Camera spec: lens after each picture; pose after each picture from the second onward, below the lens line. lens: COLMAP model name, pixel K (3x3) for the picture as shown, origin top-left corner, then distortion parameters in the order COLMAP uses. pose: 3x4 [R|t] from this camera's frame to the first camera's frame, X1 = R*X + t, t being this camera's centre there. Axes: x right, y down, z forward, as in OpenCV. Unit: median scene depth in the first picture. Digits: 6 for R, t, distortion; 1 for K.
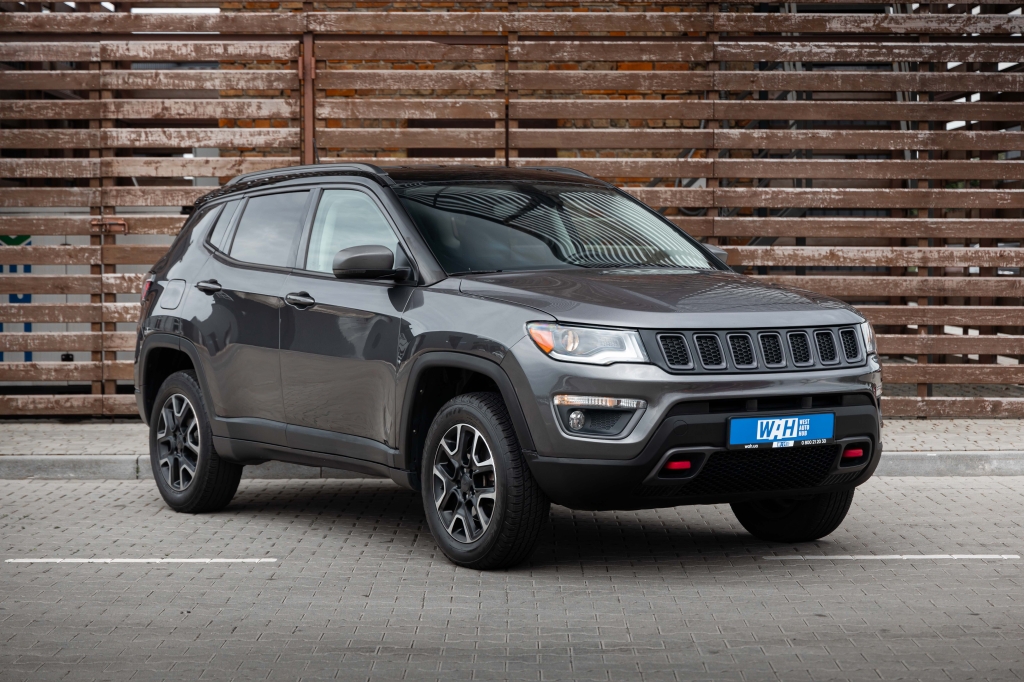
lens RADIAL K [[2996.7, 0, 511.1], [0, 2996.7, 339.5], [0, 0, 1]] dist [-0.037000, 0.000000]
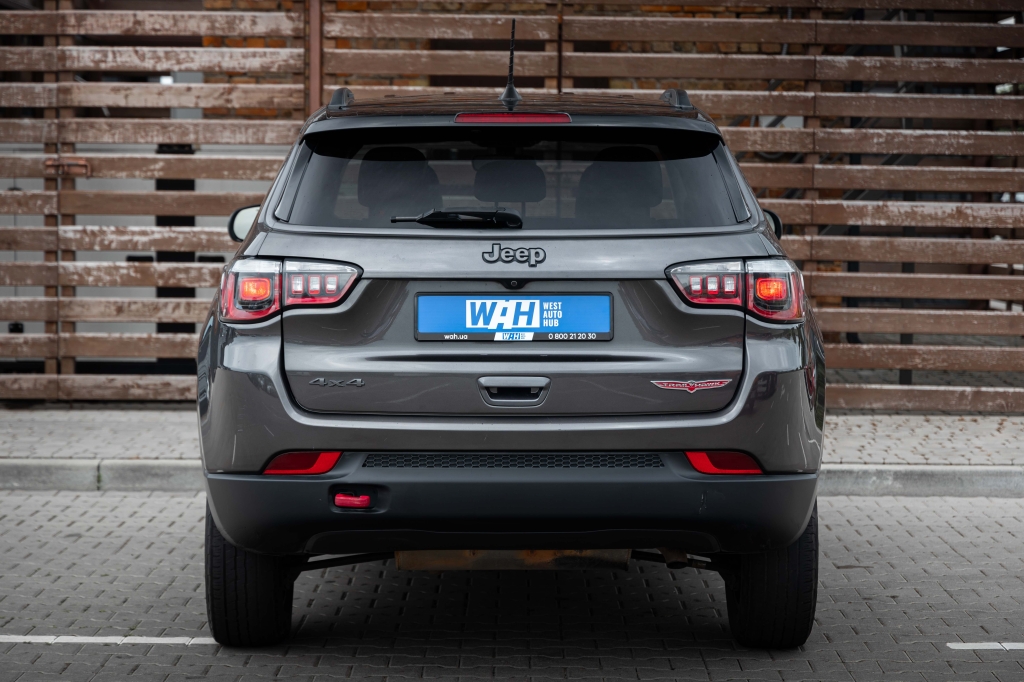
lens RADIAL K [[2996.7, 0, 498.0], [0, 2996.7, 381.9], [0, 0, 1]] dist [-0.037000, 0.000000]
pose [[0.999933, 0.011089, 0.003359, -0.019831], [-0.011211, 0.999185, 0.038788, -0.012585], [-0.002926, -0.038823, 0.999242, 0.188069]]
